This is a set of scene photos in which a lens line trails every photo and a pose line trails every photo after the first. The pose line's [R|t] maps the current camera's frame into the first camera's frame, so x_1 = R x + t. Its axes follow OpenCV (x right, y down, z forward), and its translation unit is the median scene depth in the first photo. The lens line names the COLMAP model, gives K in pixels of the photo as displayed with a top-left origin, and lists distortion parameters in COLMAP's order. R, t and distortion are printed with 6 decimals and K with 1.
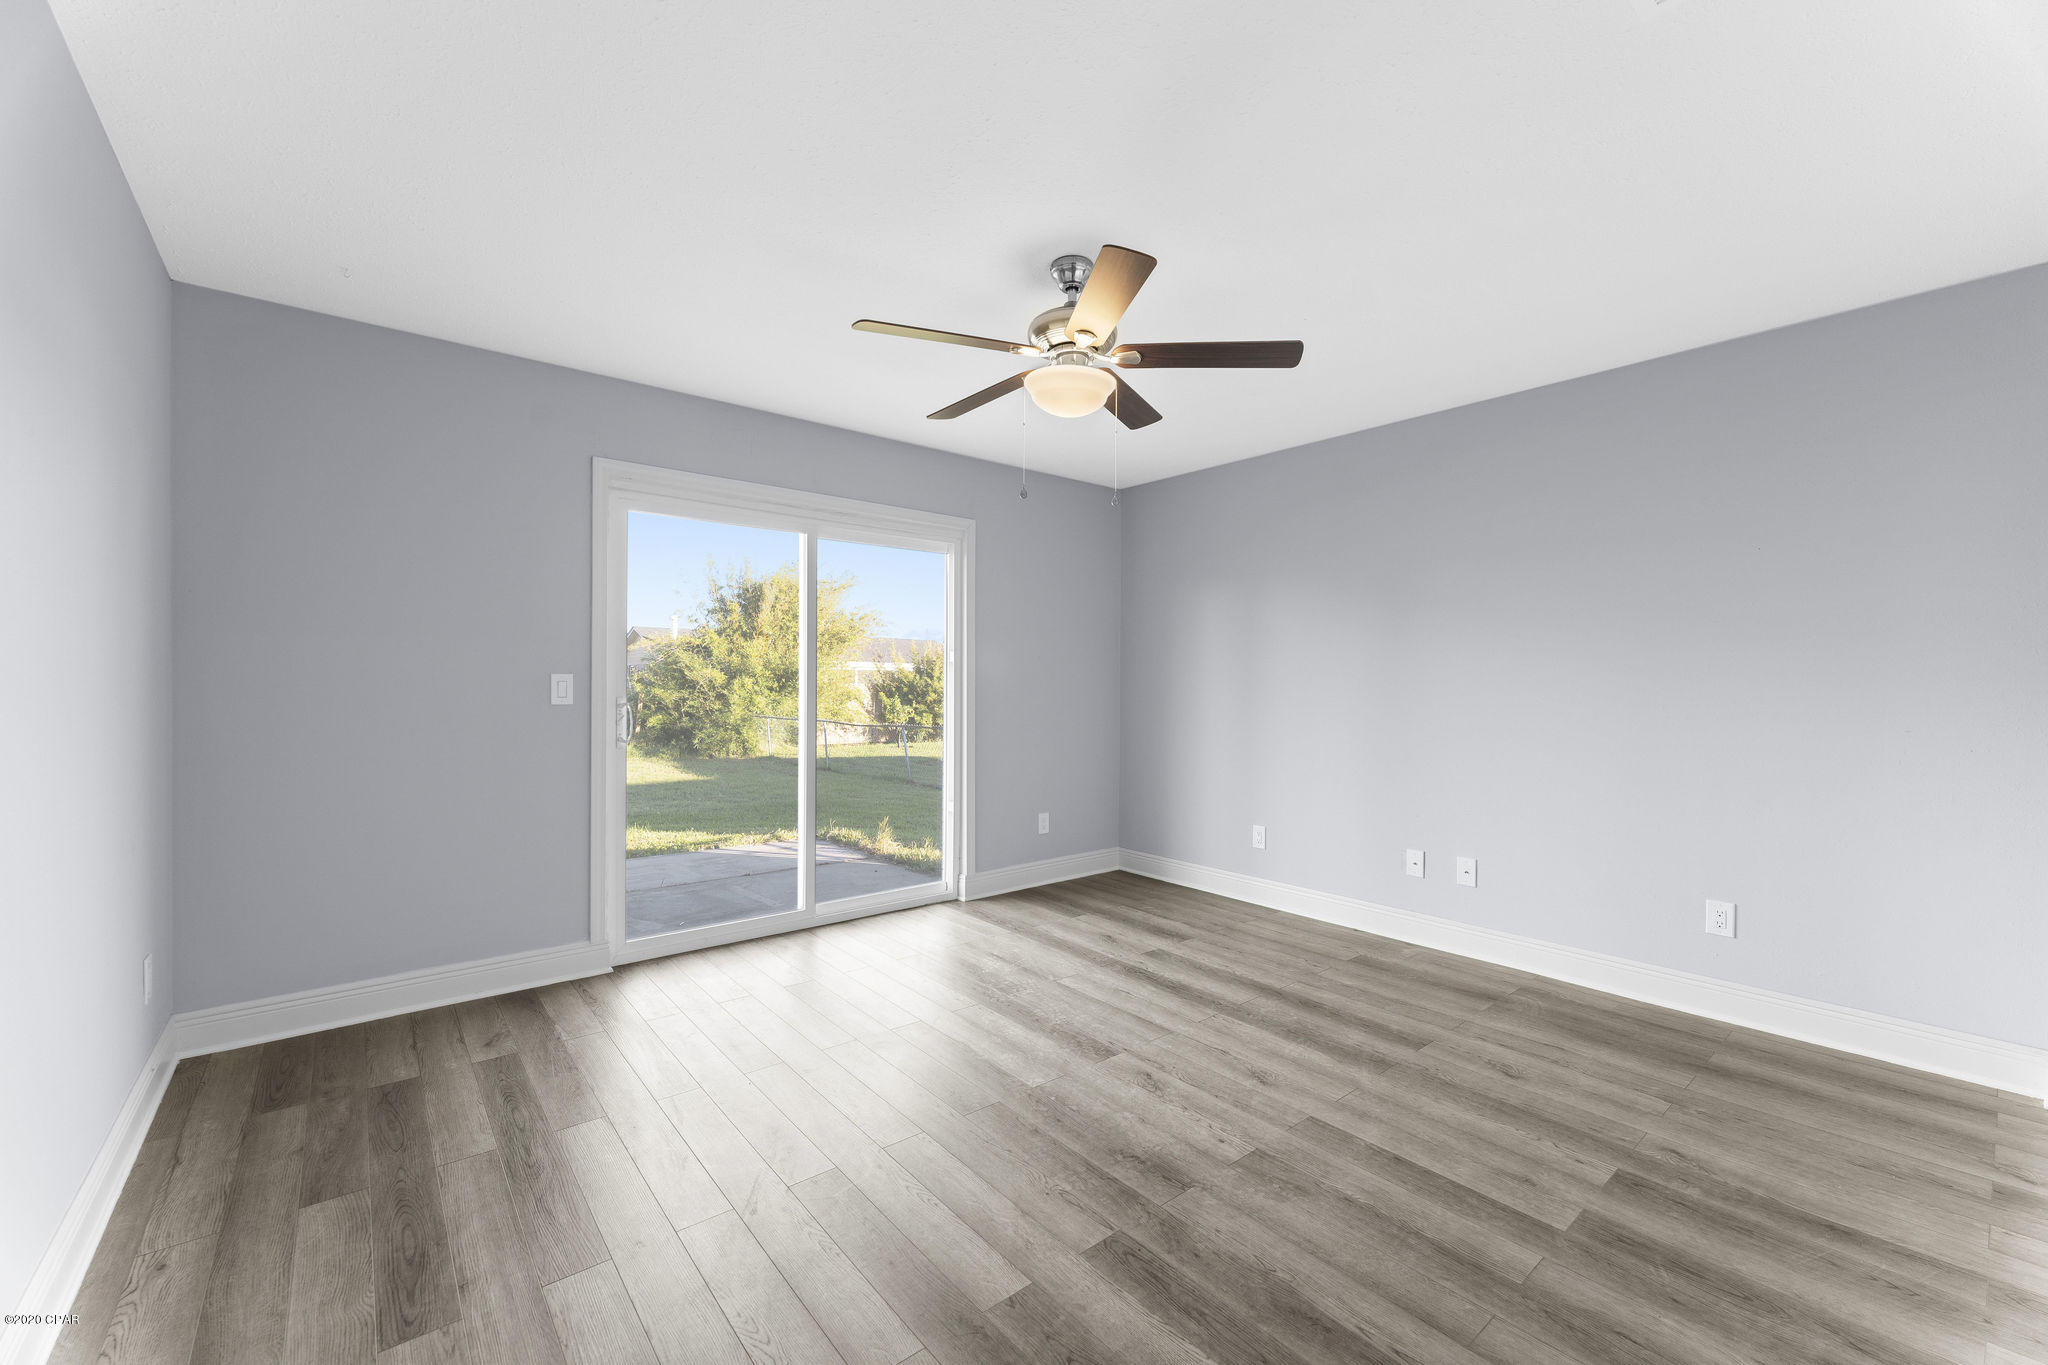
lens RADIAL K [[824.5, 0, 1028.7], [0, 824.5, 684.4], [0, 0, 1]] dist [0.000634, 0.000172]
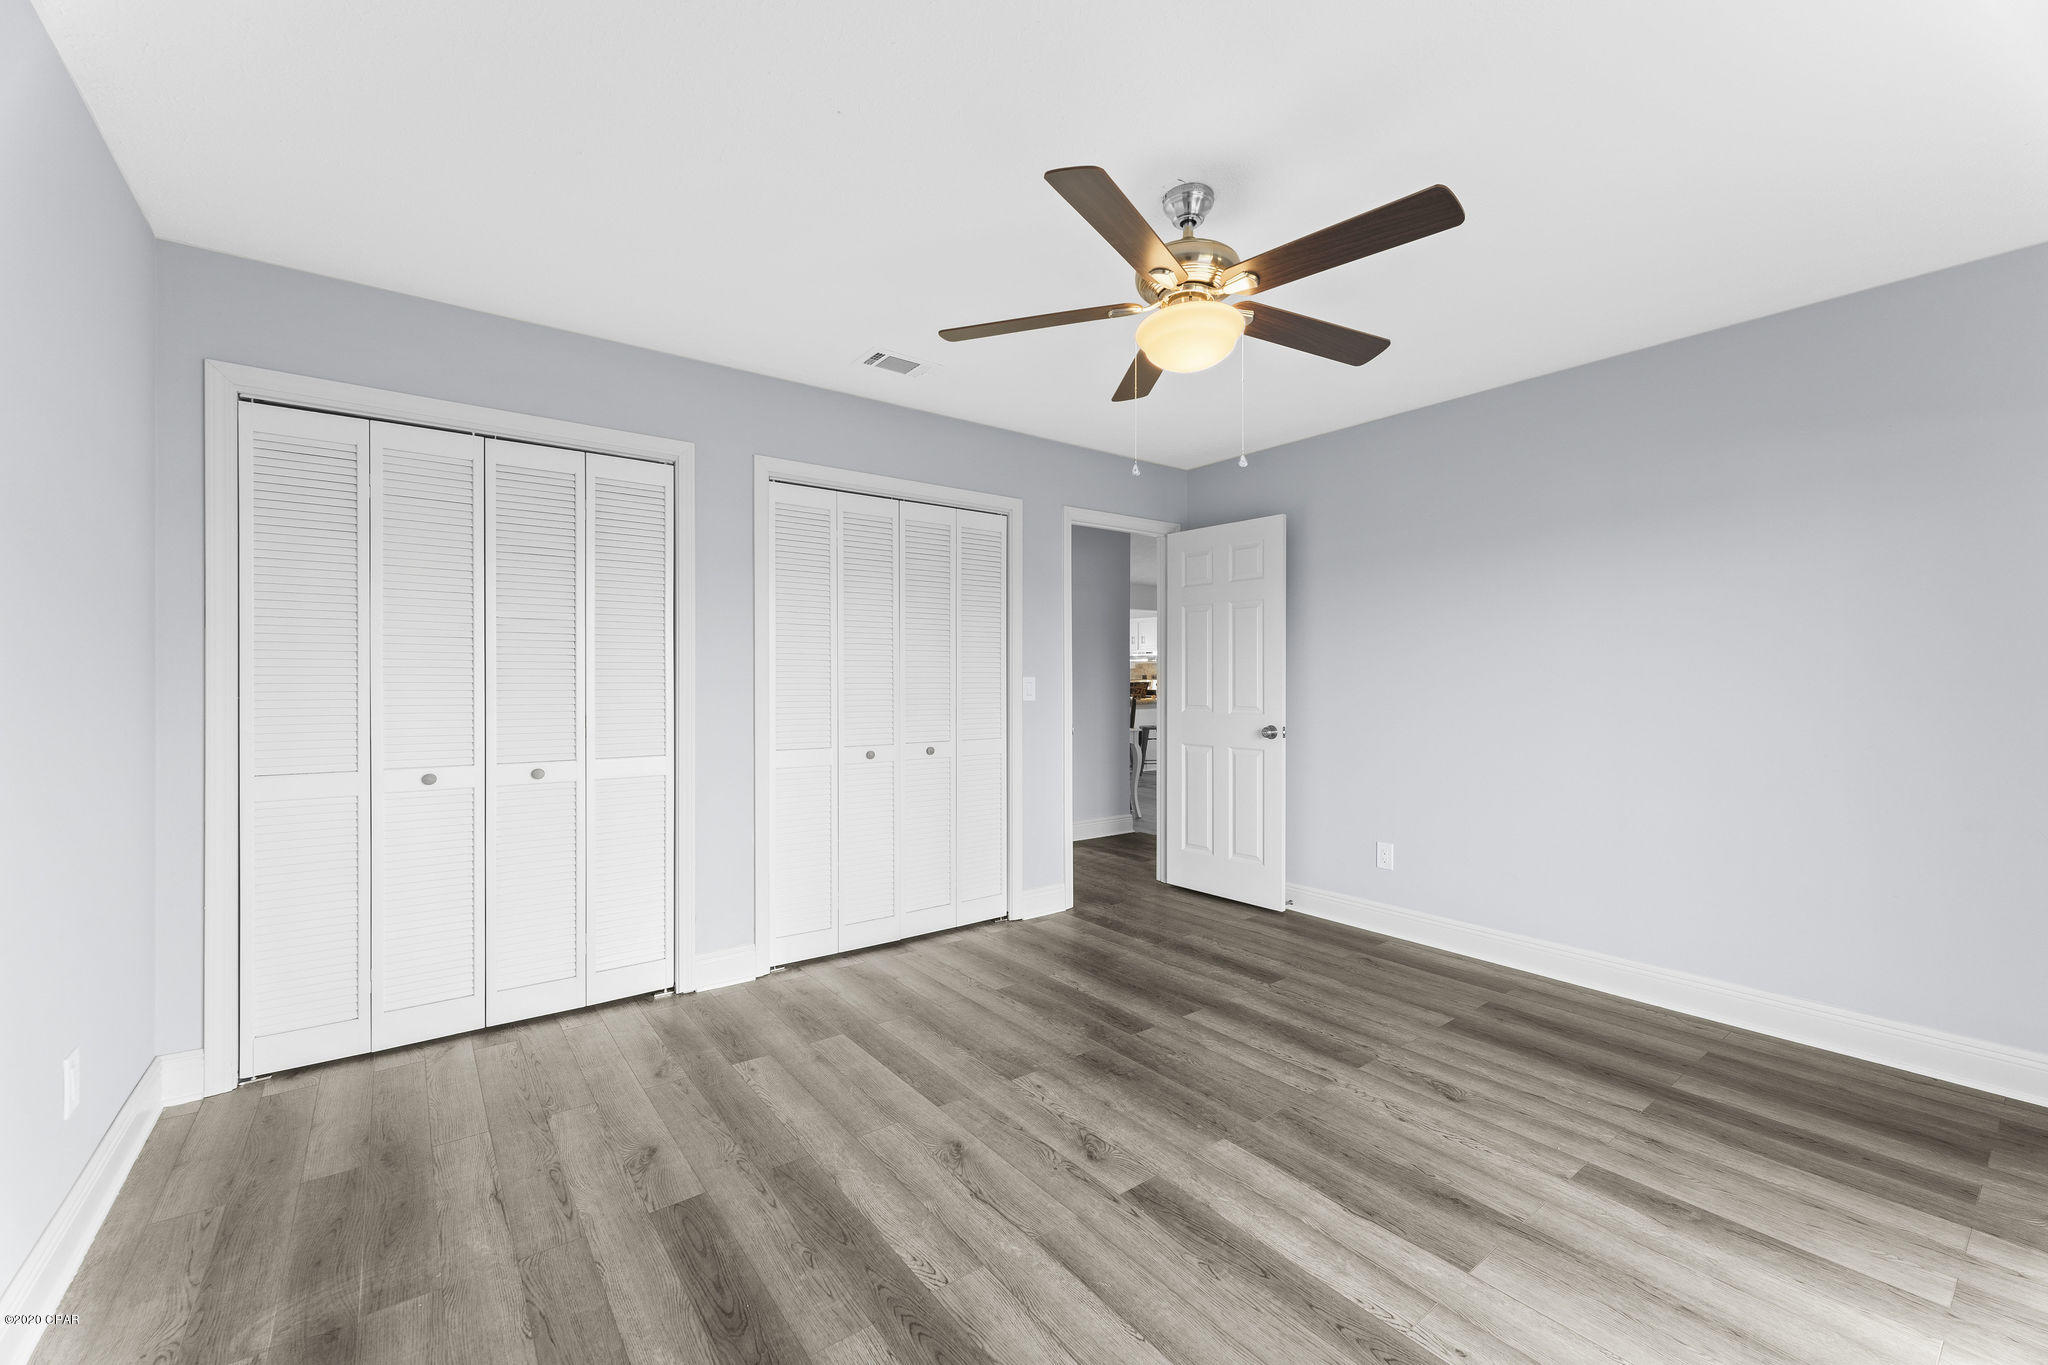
lens RADIAL K [[824.5, 0, 1028.7], [0, 824.5, 684.4], [0, 0, 1]] dist [0.000634, 0.000172]
pose [[-0.999201, -0.005206, 0.039621, 0.190862], [-0.004997, 0.999973, 0.005367, -0.001041], [-0.039648, 0.005164, -0.999200, 1.968475]]
